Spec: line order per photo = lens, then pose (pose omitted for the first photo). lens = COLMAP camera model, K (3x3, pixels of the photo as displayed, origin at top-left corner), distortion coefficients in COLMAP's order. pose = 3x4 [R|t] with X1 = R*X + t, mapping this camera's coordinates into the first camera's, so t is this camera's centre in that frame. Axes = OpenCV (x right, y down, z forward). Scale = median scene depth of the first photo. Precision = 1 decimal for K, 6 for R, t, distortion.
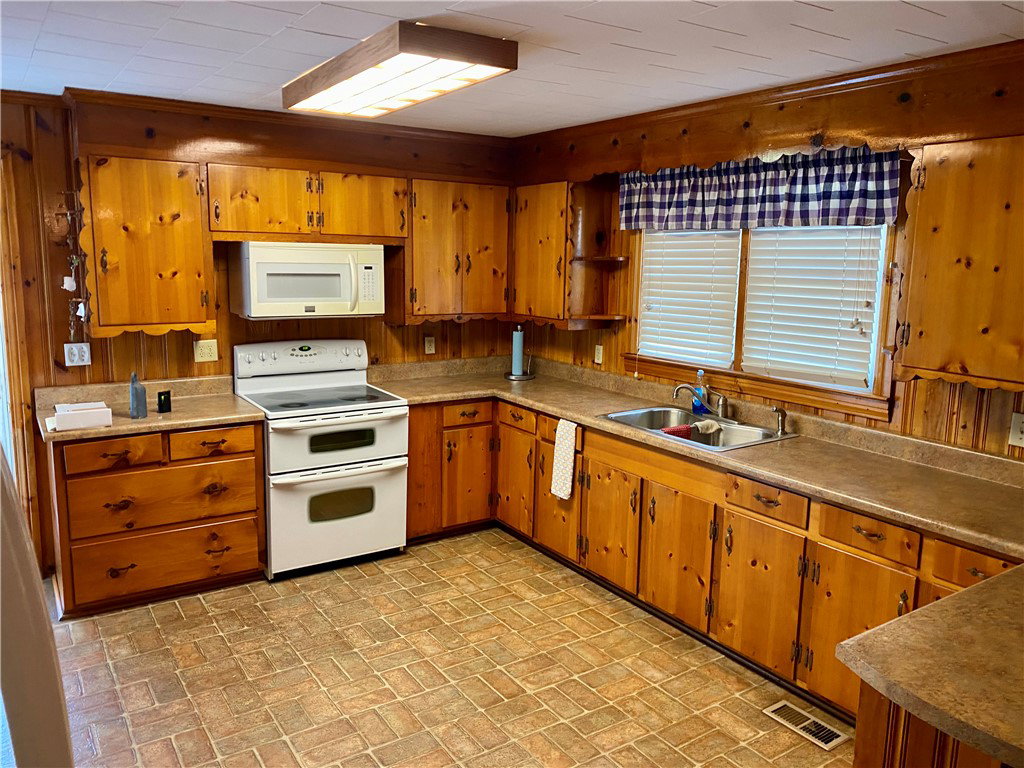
lens RADIAL K [[776.5, 0, 517.2], [0, 776.5, 372.1], [0, 0, 1]] dist [0.108624, -0.207970]
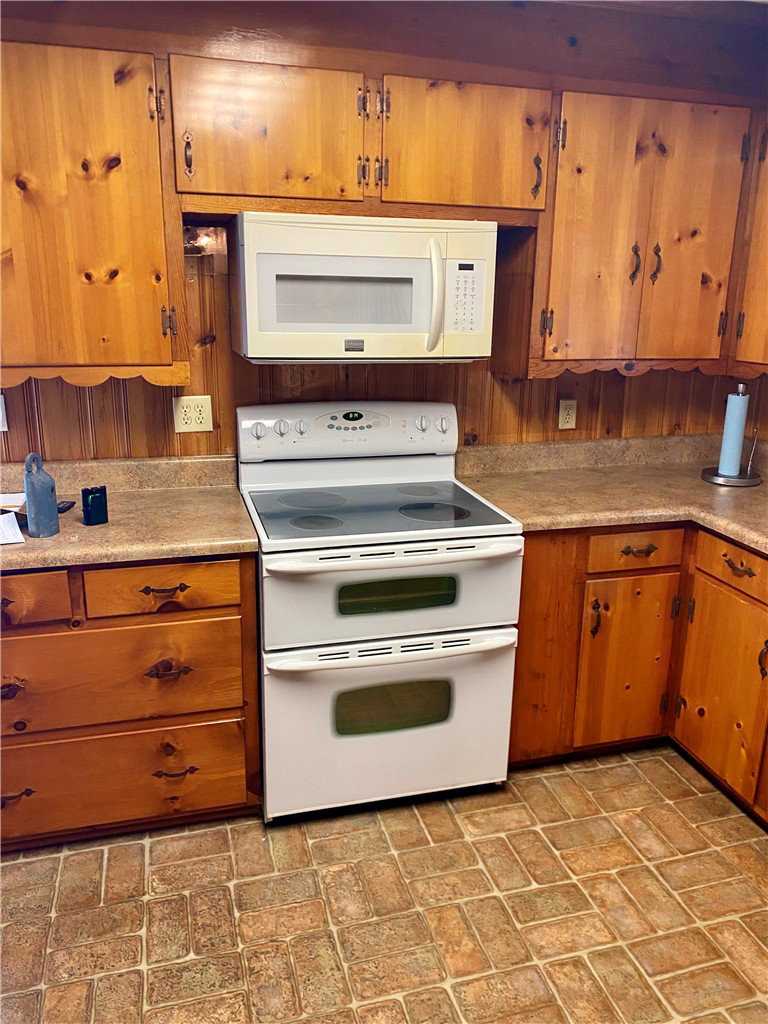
lens RADIAL K [[776.5, 0, 387.5], [0, 776.5, 496.8], [0, 0, 1]] dist [0.108624, -0.207970]
pose [[0.951619, 0.074092, -0.298214, -0.074047], [-0.044780, 0.993573, 0.103959, -0.033433], [0.304000, -0.085575, 0.948821, 0.482612]]
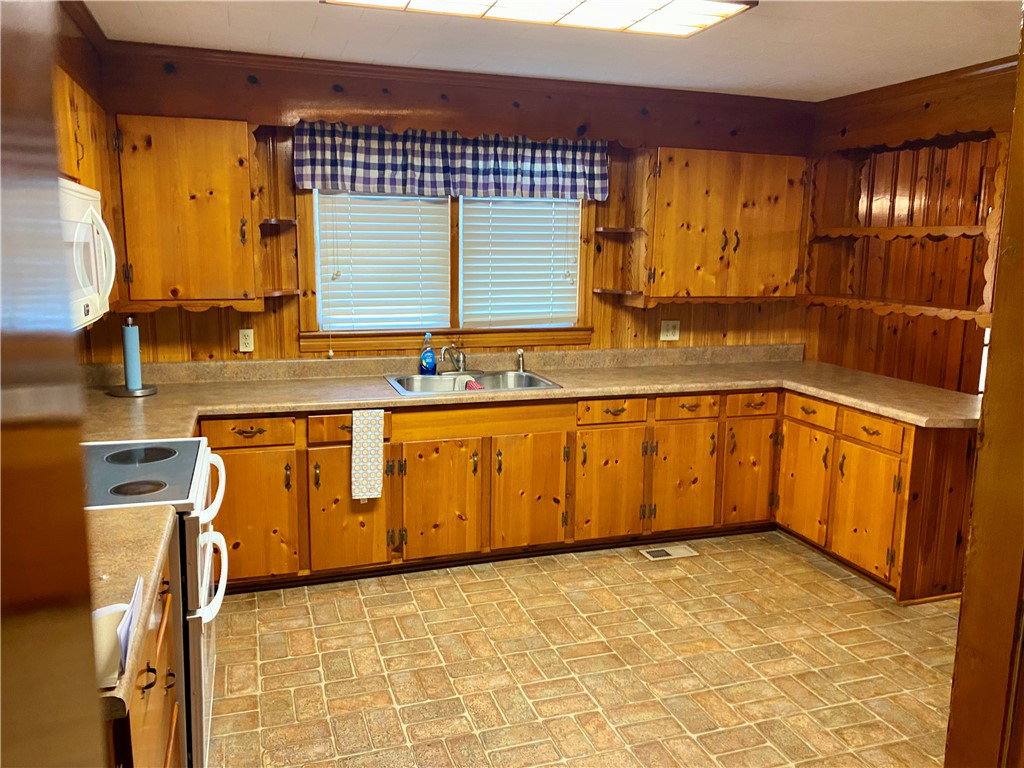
lens RADIAL K [[787.8, 0, 497.4], [0, 787.8, 382.8], [0, 0, 1]] dist [0.105822, -0.222995]
pose [[0.274836, -0.175884, 0.945267, -0.702357], [0.139782, 0.979990, 0.141704, -0.069352], [-0.951276, 0.093186, 0.293923, 0.580535]]
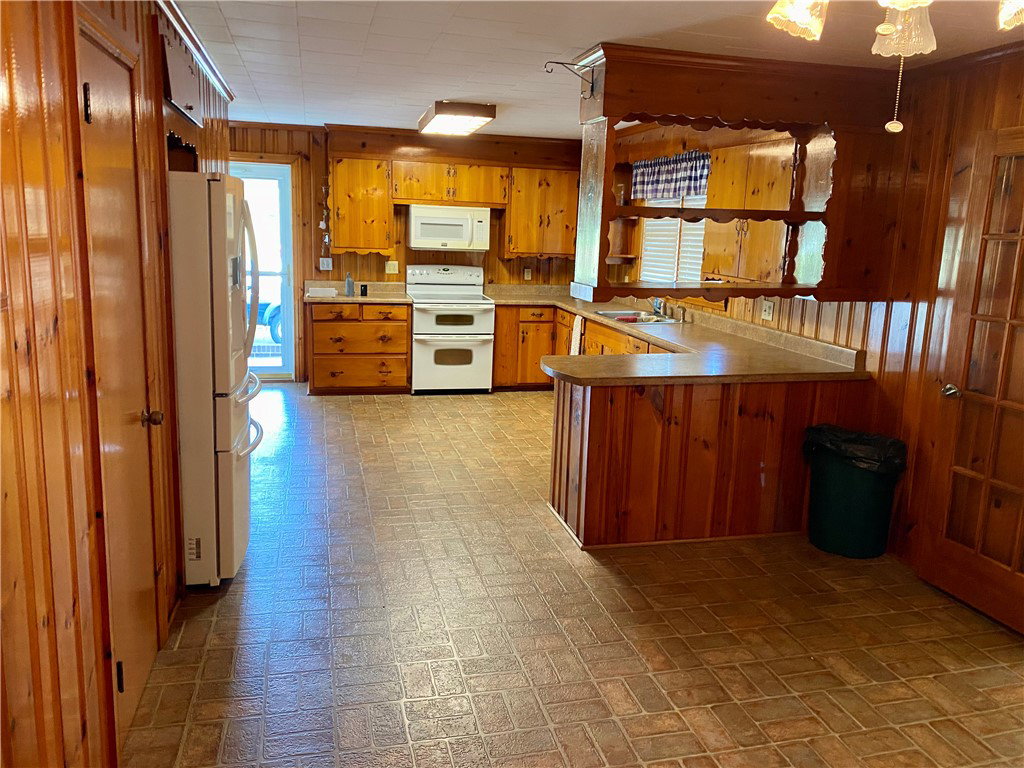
lens RADIAL K [[776.5, 0, 517.2], [0, 776.5, 372.1], [0, 0, 1]] dist [0.108624, -0.207970]
pose [[0.940998, 0.077117, -0.329508, 0.476387], [-0.068803, 0.996950, 0.036839, 0.126282], [0.331344, -0.011994, 0.943434, -0.579307]]
